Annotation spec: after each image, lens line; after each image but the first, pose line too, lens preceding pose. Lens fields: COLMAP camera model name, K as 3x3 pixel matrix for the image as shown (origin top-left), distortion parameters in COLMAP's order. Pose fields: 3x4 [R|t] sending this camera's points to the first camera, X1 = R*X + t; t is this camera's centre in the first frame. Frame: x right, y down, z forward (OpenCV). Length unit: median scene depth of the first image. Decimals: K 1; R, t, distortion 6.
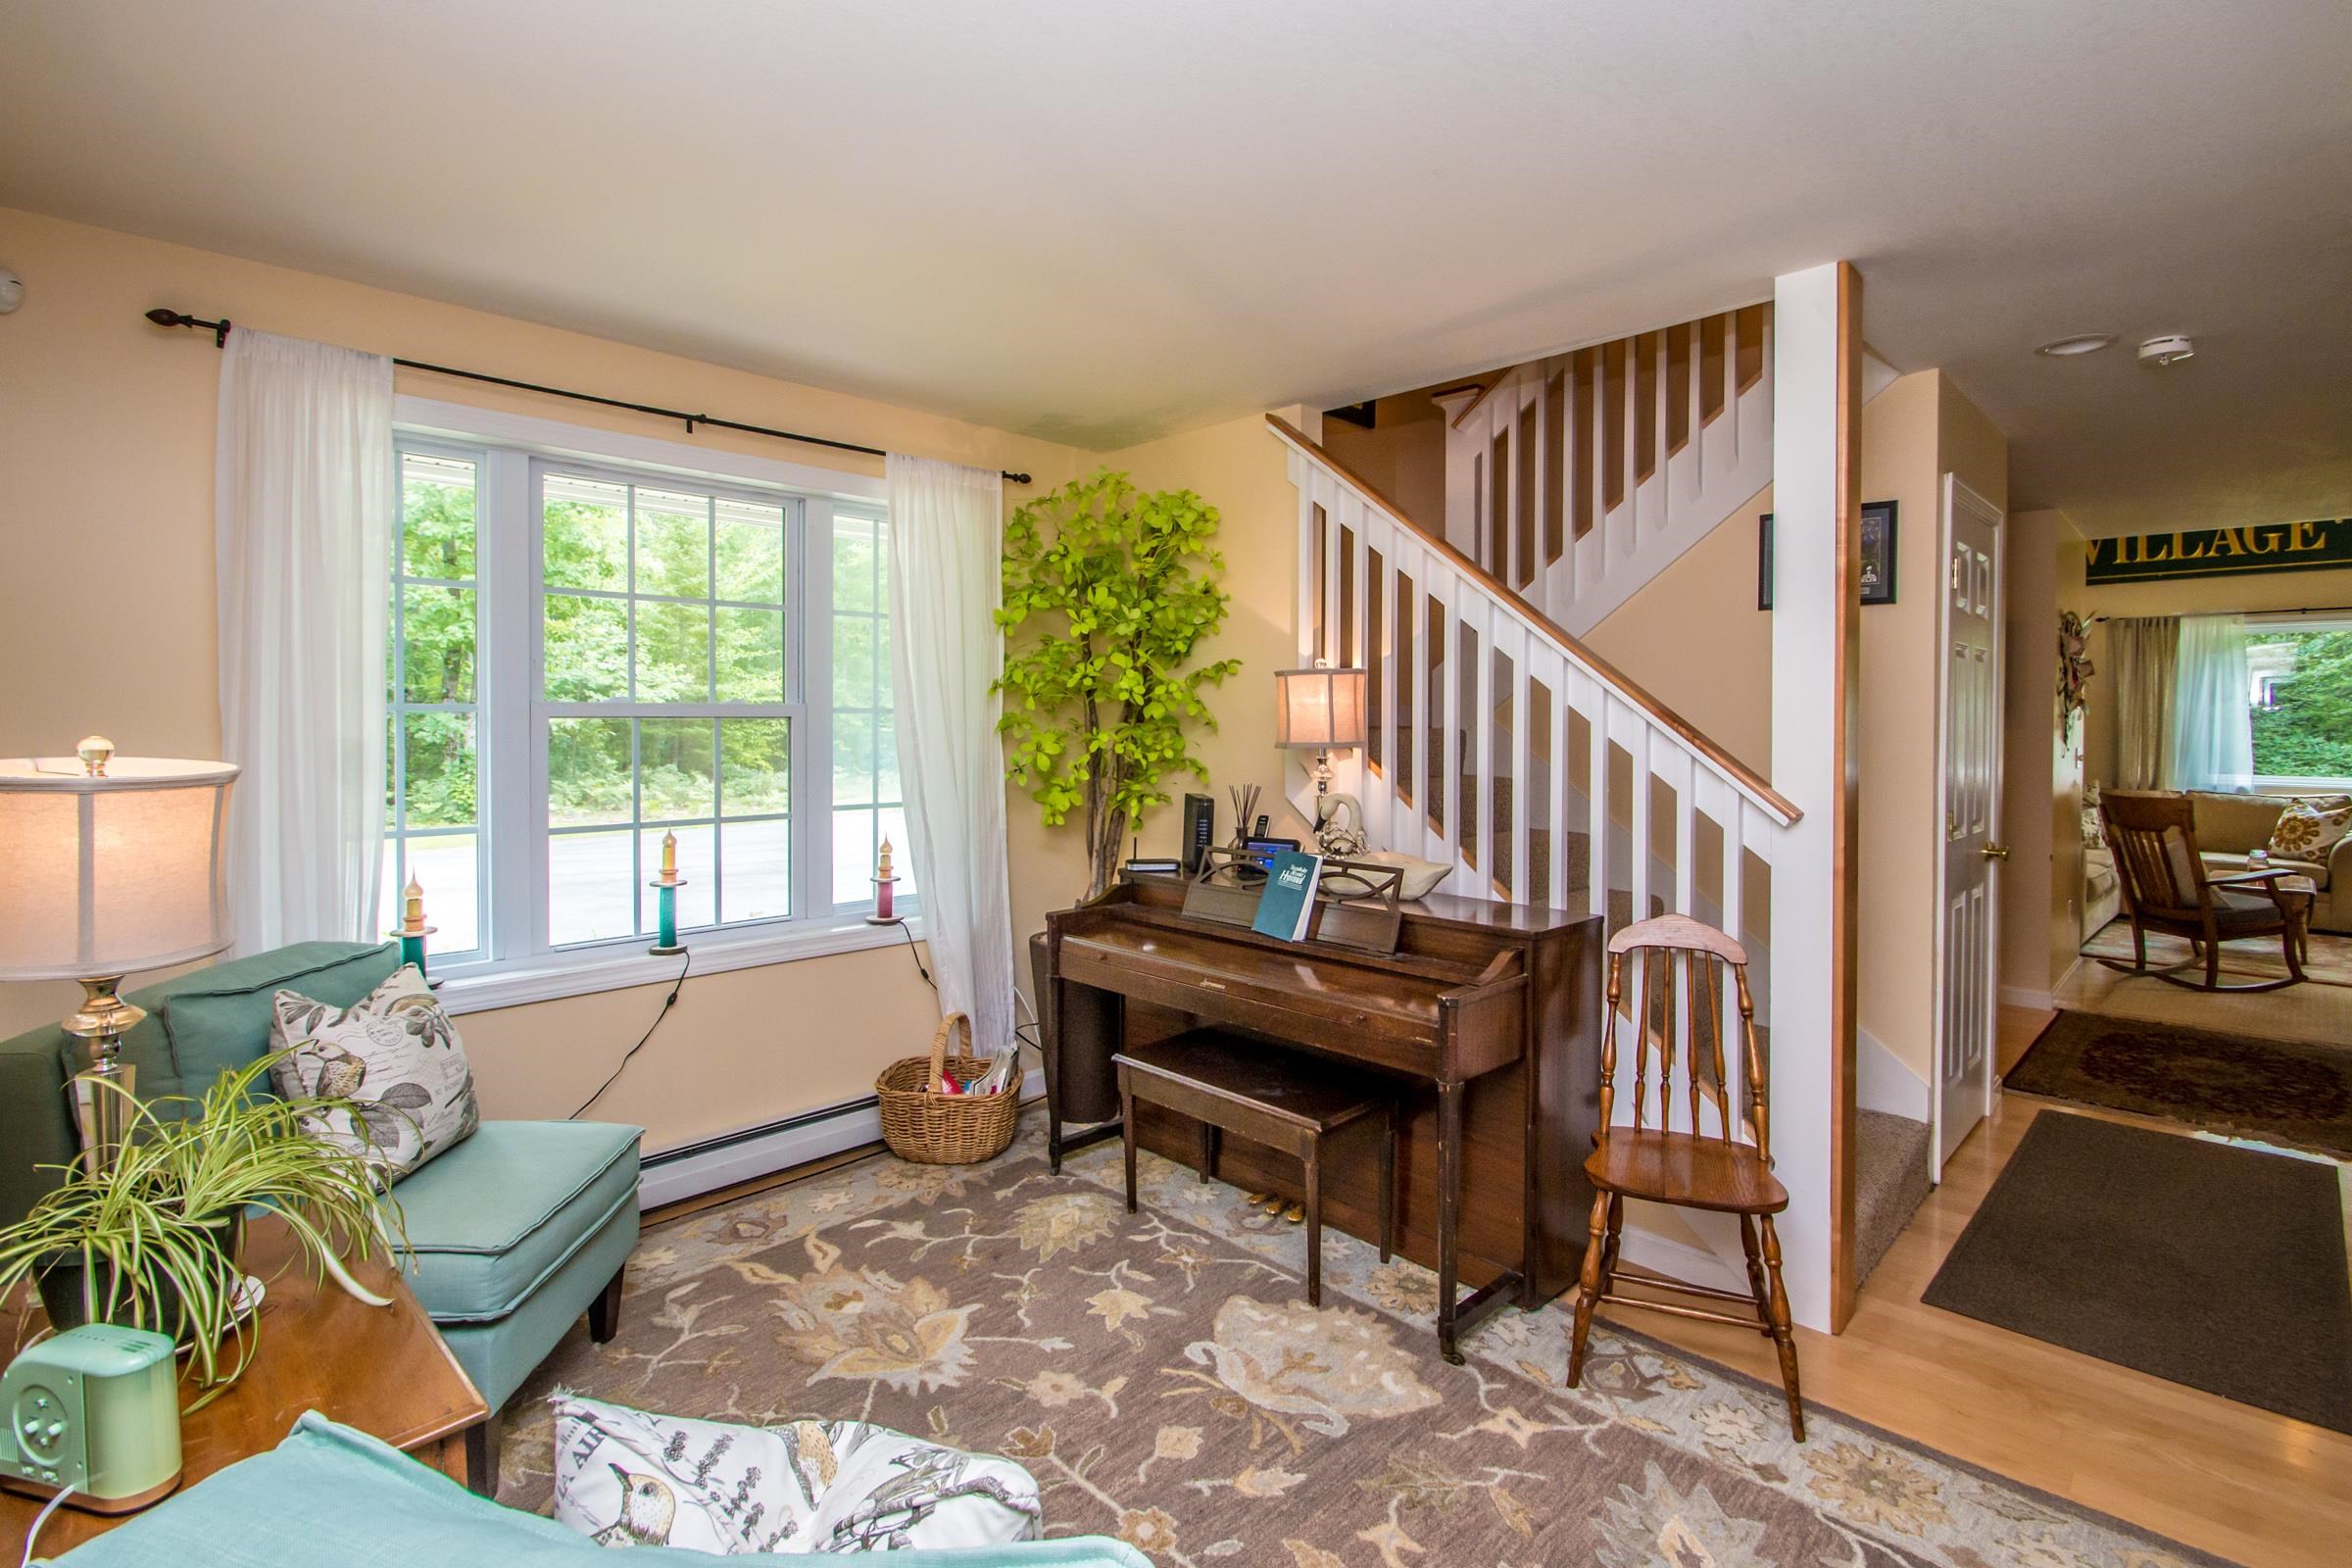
lens RADIAL K [[1117.9, 0, 1180.9], [0, 1117.9, 729.2], [0, 0, 1]] dist [-0.000297, -0.012022]
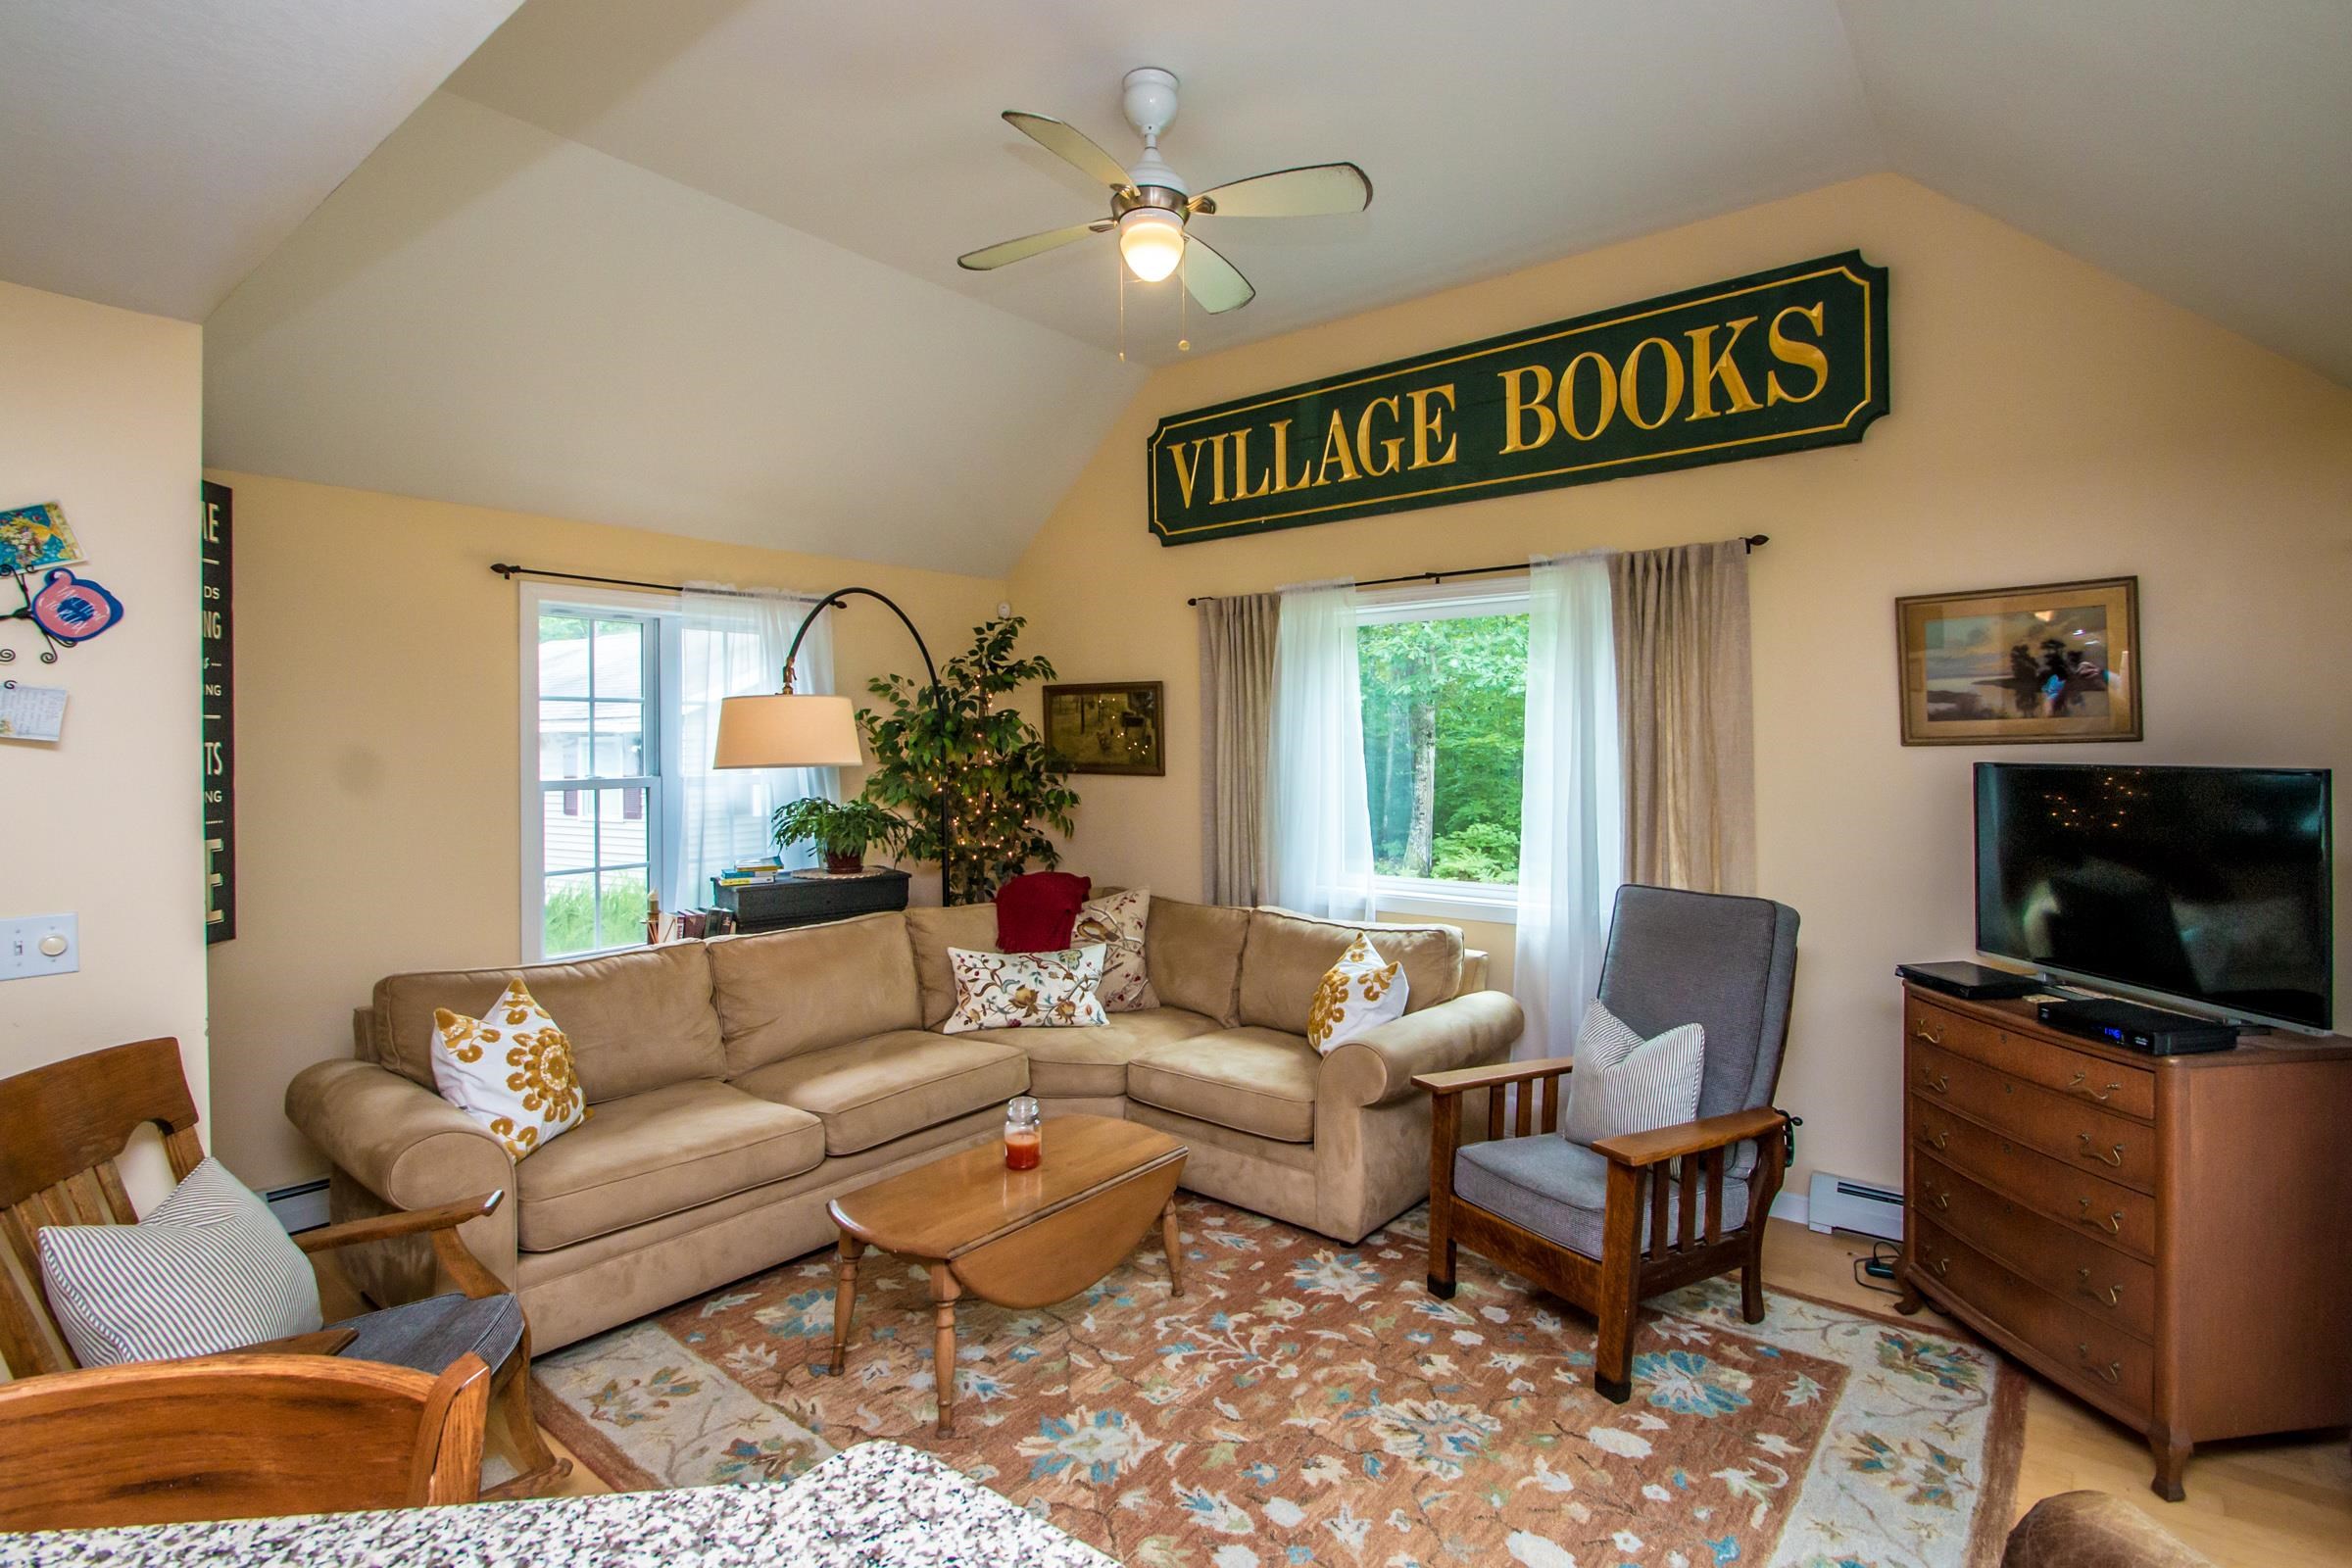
lens RADIAL K [[1115.4, 0, 1222.6], [0, 1115.4, 741.3], [0, 0, 1]] dist [0.001658, -0.000452]
pose [[0.994066, -0.009122, 0.108395, 1.825221], [0.009896, 0.999929, -0.006607, -0.050315], [-0.108327, 0.007640, 0.994086, 0.985825]]
